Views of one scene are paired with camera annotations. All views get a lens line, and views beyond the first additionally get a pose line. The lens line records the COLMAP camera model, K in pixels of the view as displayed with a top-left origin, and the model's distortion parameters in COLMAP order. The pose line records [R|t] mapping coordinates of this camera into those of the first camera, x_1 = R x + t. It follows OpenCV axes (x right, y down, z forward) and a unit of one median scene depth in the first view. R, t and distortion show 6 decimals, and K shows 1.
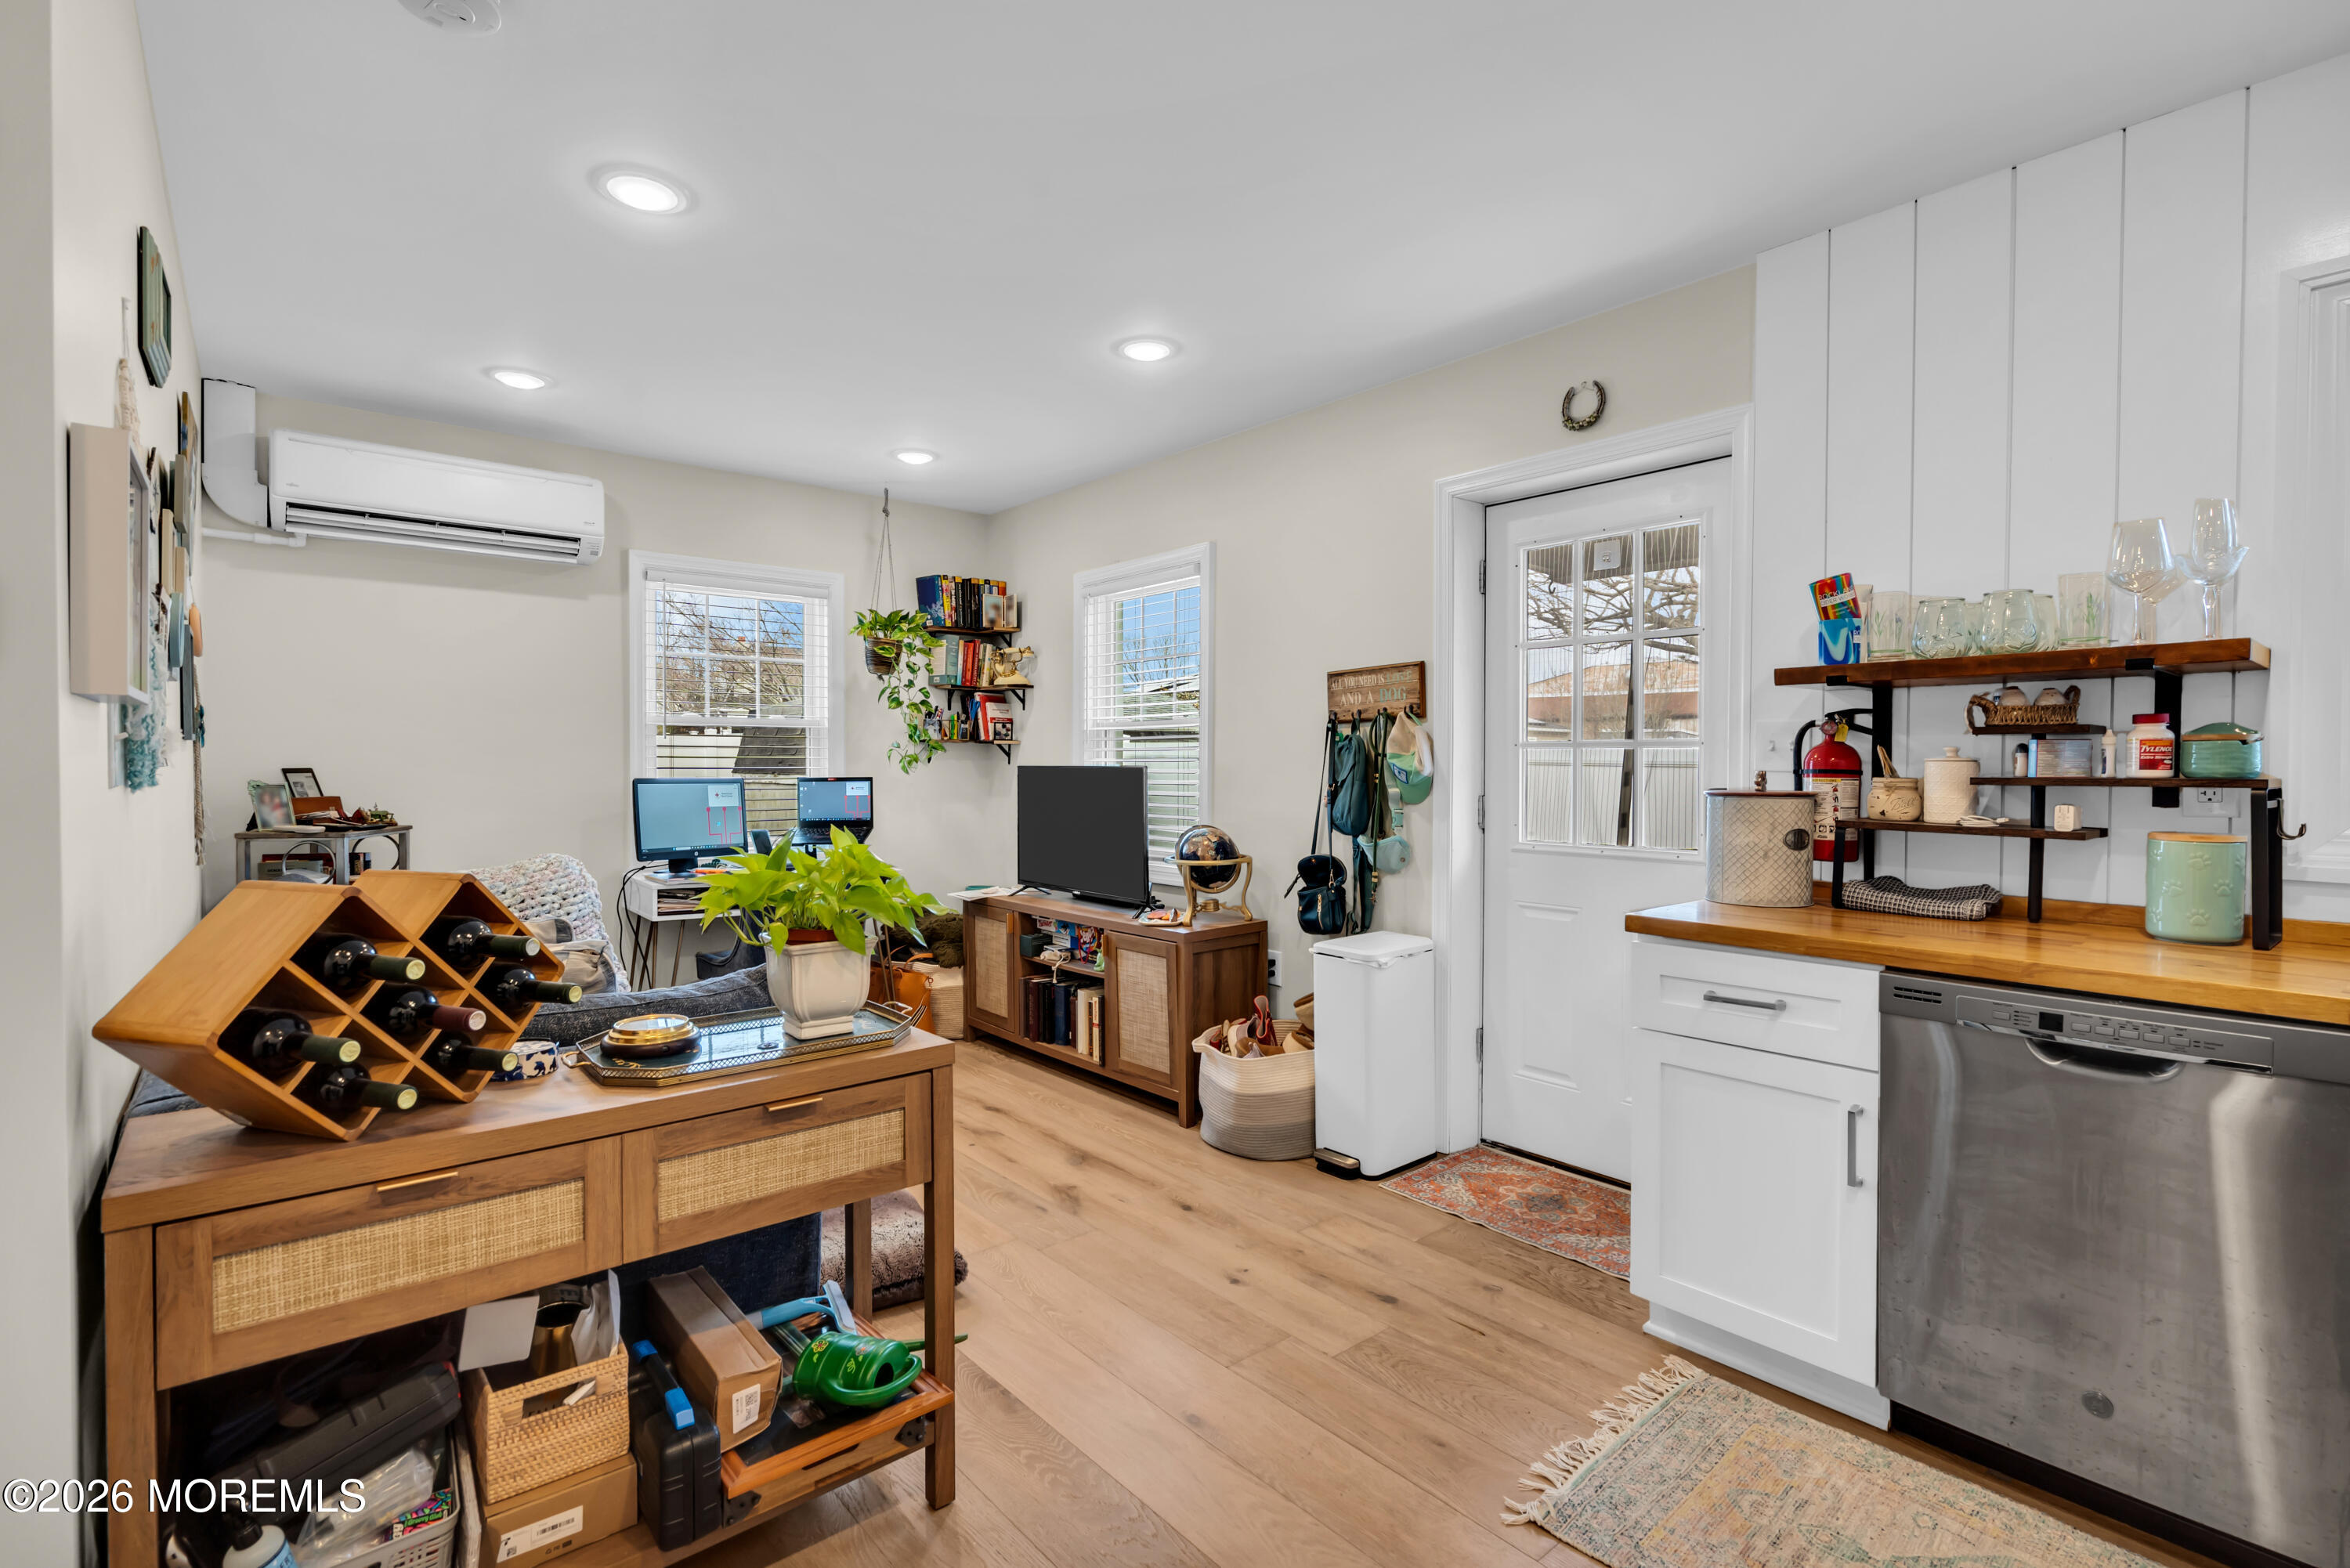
lens RADIAL K [[1077.9, 0, 1182.4], [0, 1077.9, 774.3], [0, 0, 1]] dist [-0.001229, 0.000137]
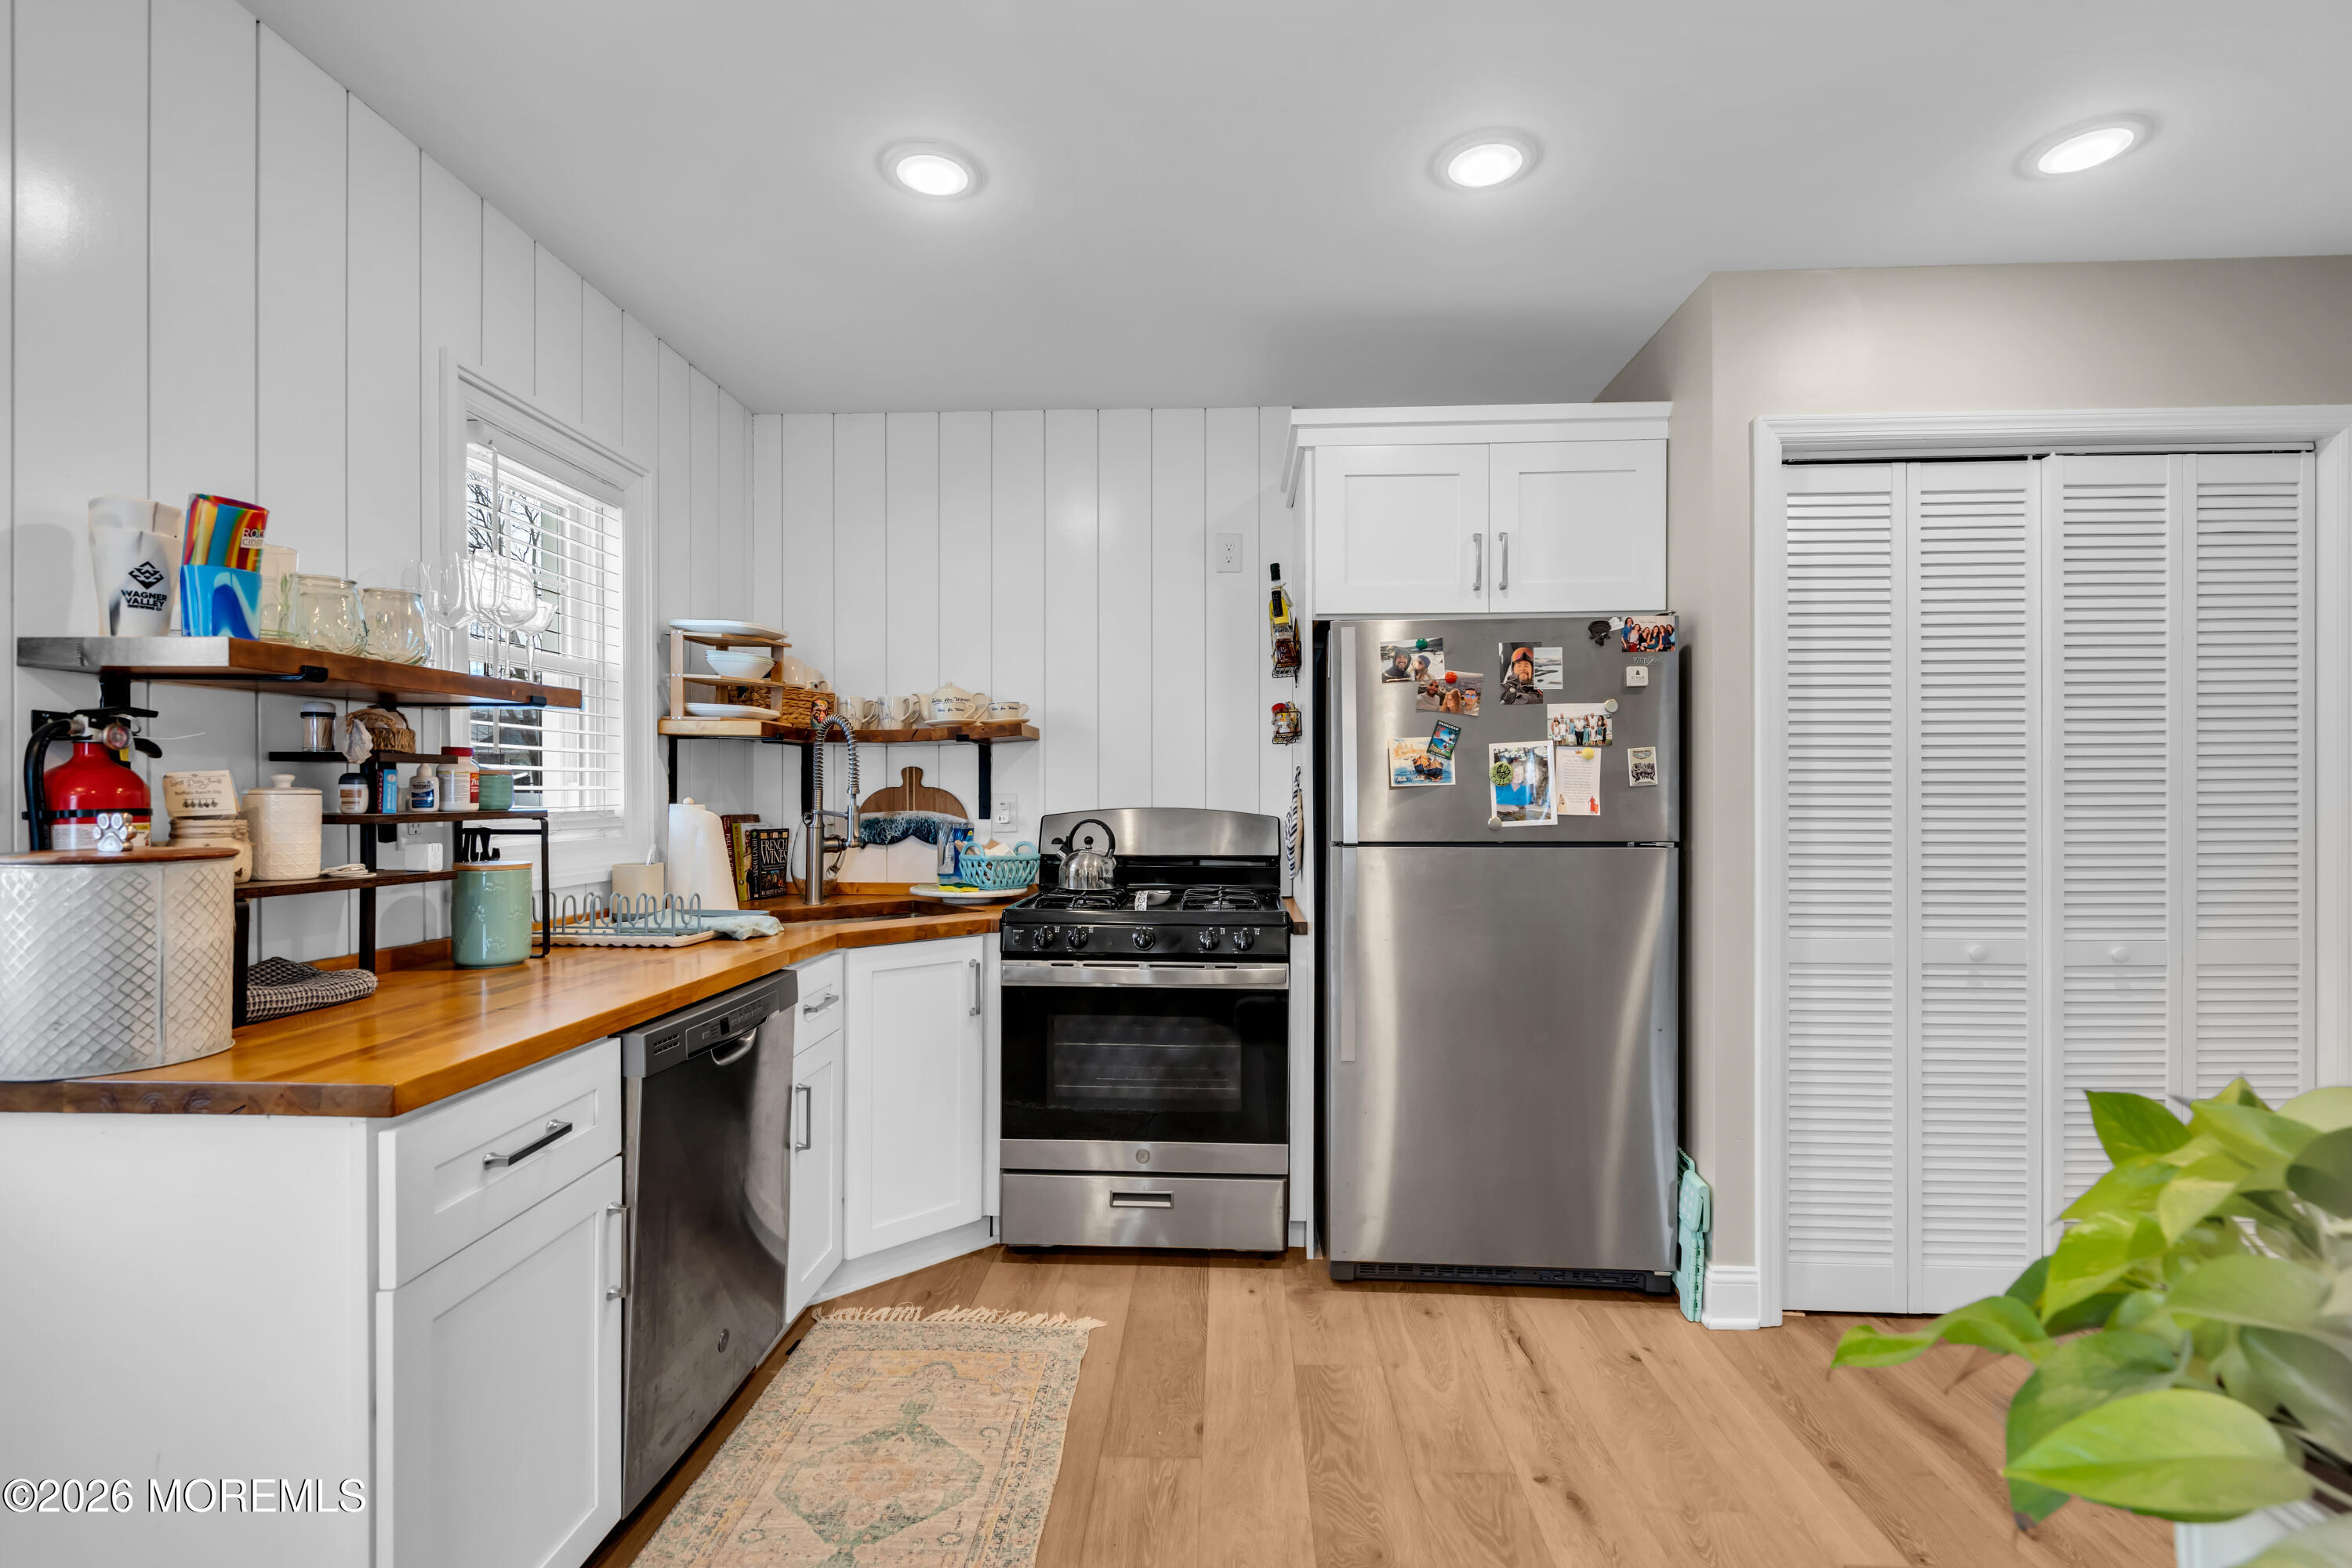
lens RADIAL K [[1080.2, 0, 1175.2], [0, 1080.2, 800.1], [0, 0, 1]] dist [-0.001537, 0.000114]
pose [[-0.729415, -0.007360, 0.684032, -0.243478], [-0.002252, 0.999963, 0.008357, -0.016011], [-0.684068, 0.004556, -0.729404, 1.173920]]
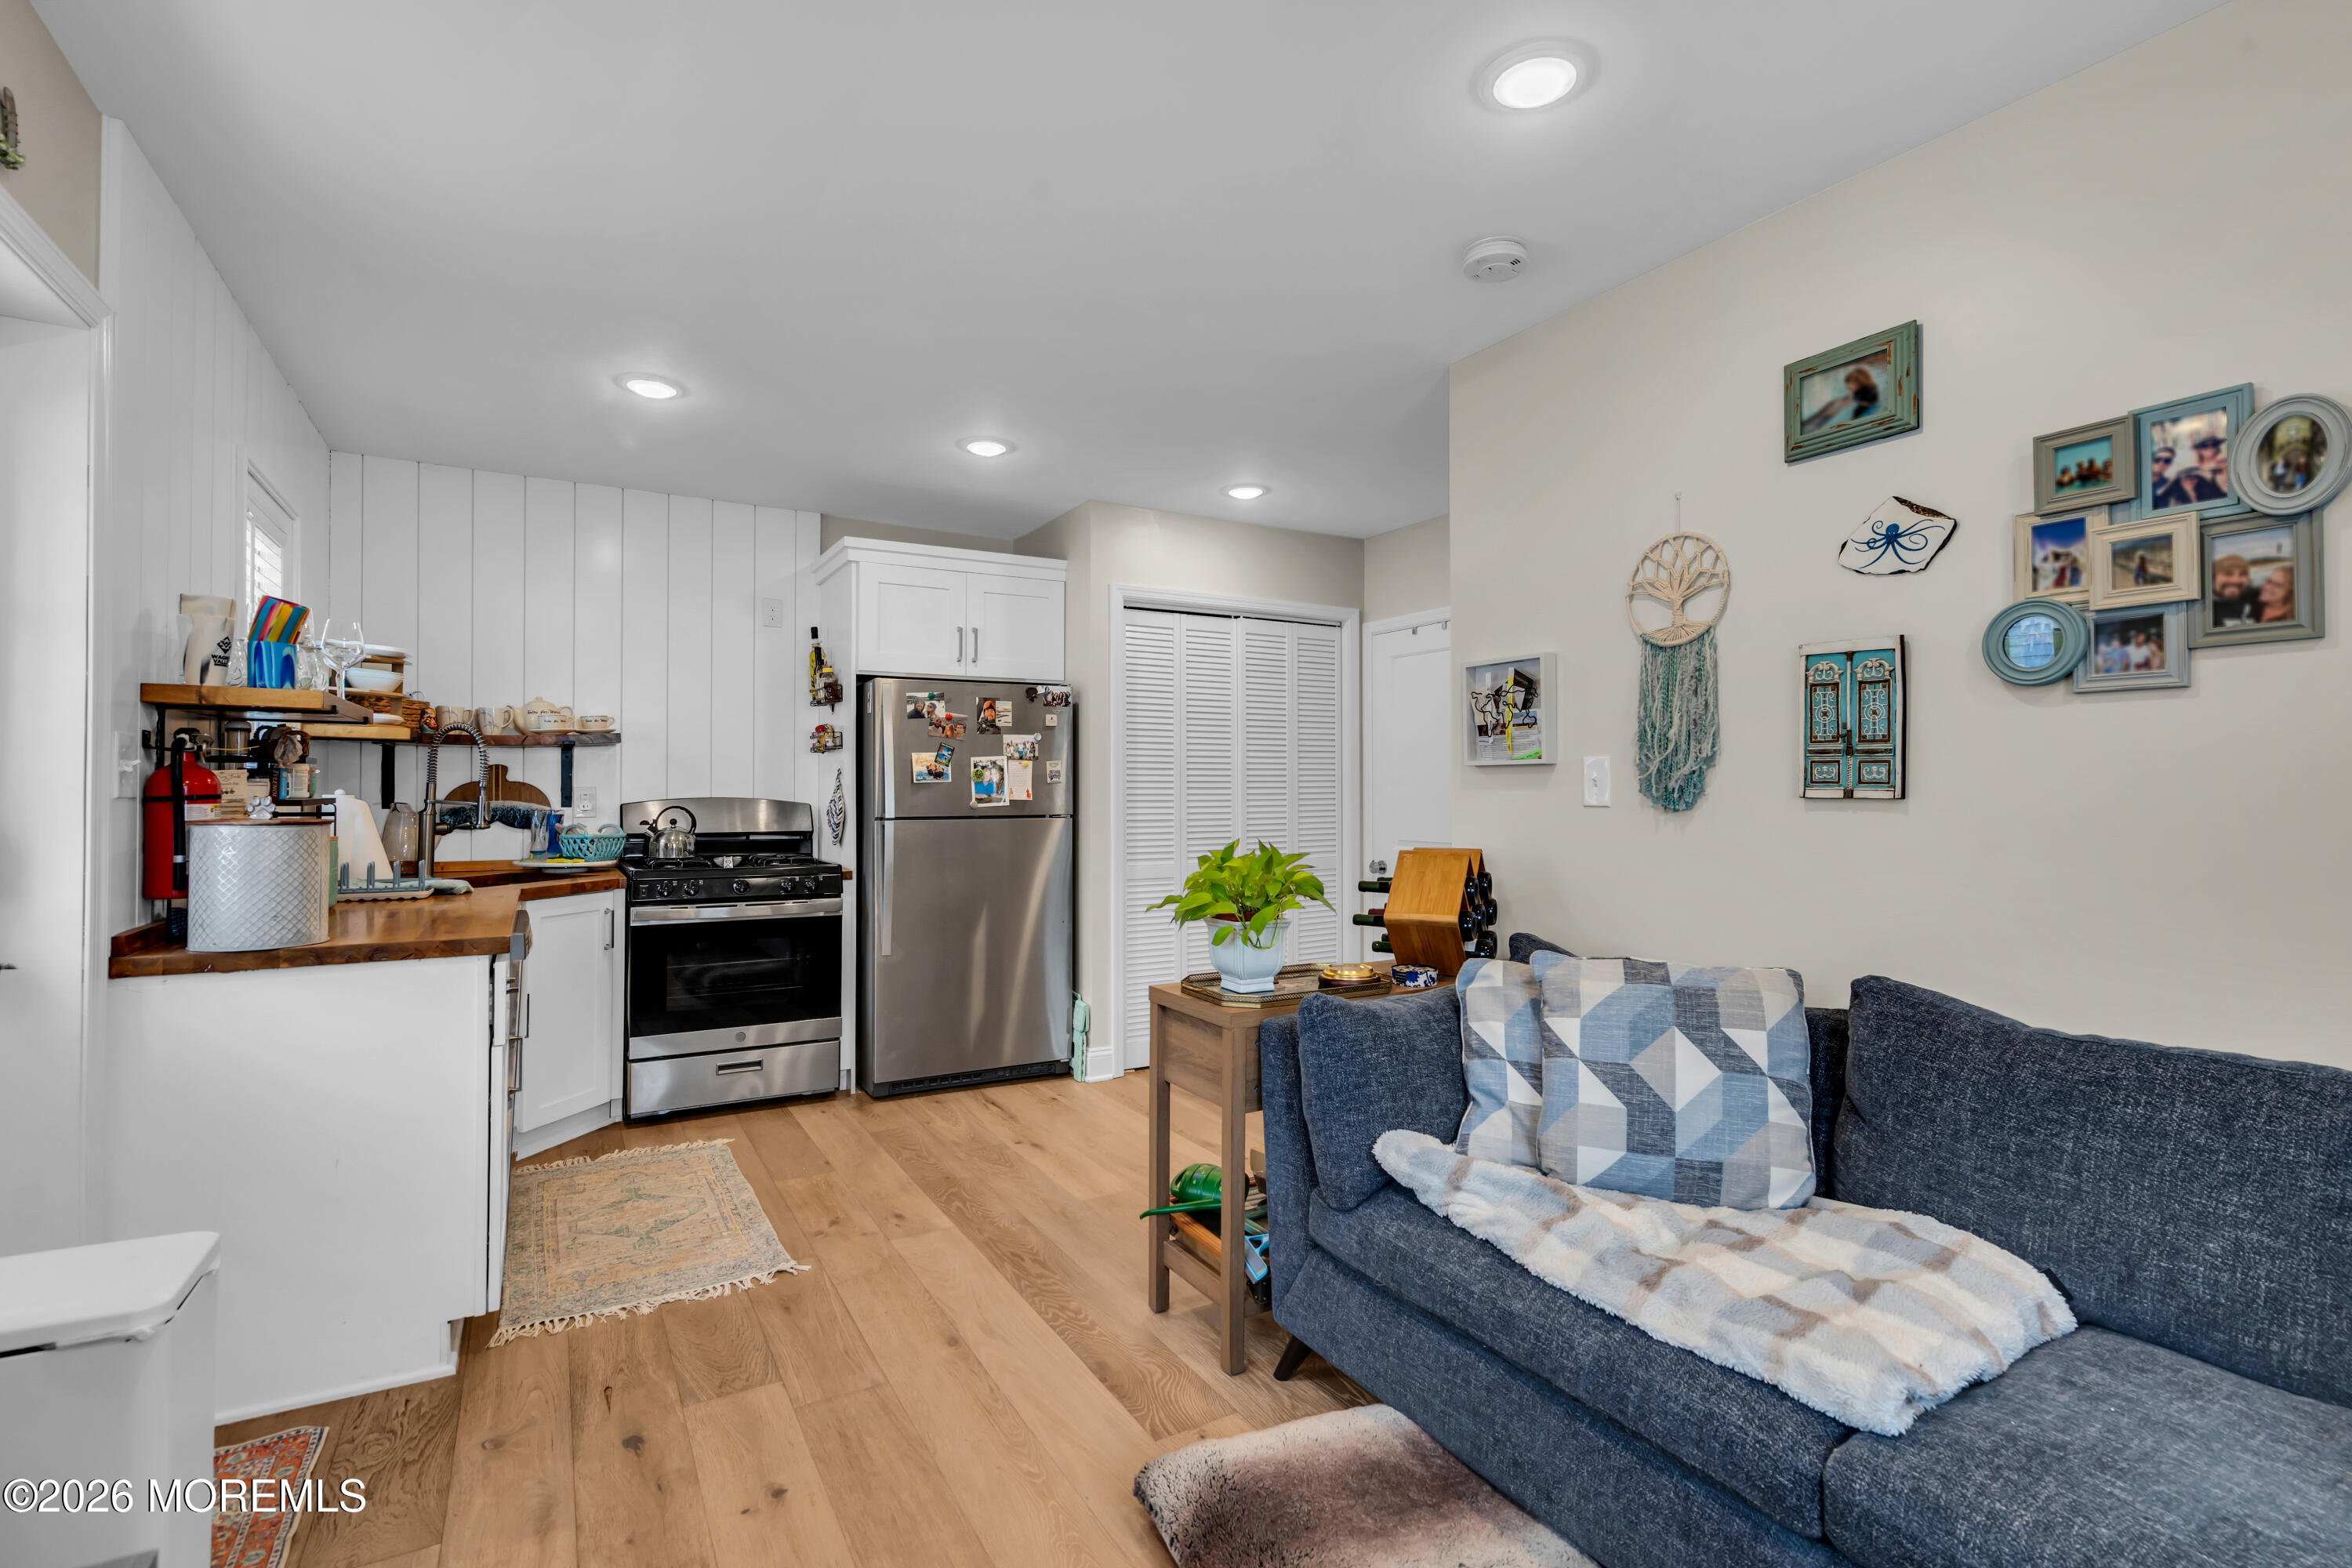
lens RADIAL K [[1078.8, 0, 1183.4], [0, 1078.8, 774.3], [0, 0, 1]] dist [-0.001229, 0.000137]
pose [[-0.985241, -0.001839, 0.171165, -0.379638], [-0.004136, 0.999906, -0.013060, -0.013833], [-0.171125, -0.013575, -0.985156, 1.828966]]
